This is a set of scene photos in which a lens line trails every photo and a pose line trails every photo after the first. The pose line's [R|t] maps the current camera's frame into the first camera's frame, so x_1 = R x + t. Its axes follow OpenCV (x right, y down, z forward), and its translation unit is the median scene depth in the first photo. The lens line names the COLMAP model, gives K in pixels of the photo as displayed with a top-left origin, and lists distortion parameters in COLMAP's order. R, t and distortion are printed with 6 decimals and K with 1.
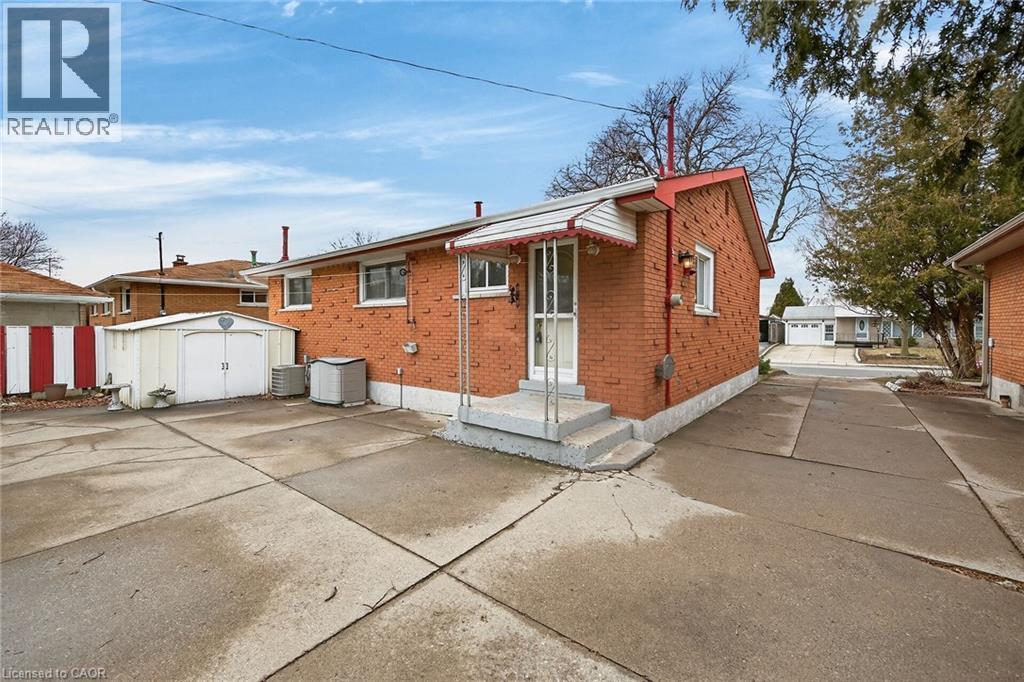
lens RADIAL K [[411.6, 0, 515.6], [0, 411.6, 335.8], [0, 0, 1]] dist [-0.000394, -0.000635]
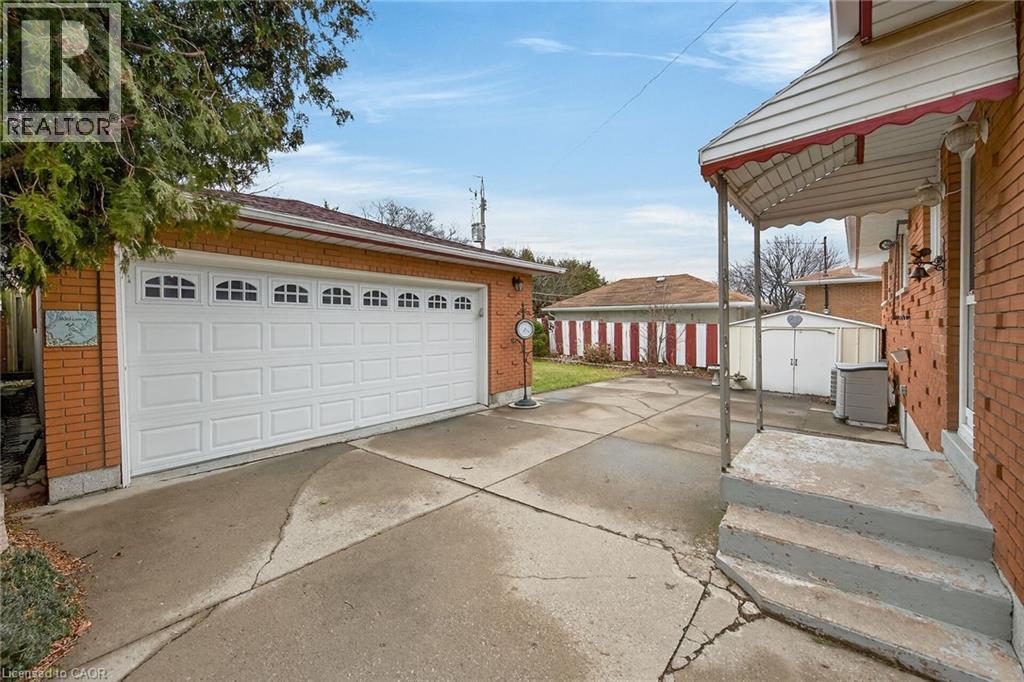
lens RADIAL K [[411.6, 0, 515.6], [0, 411.6, 335.8], [0, 0, 1]] dist [-0.000394, -0.000635]
pose [[-0.032223, 0.030532, -0.999014, 0.836688], [-0.025558, 0.999181, 0.031362, -0.018112], [0.999154, 0.026543, -0.031416, 0.766497]]
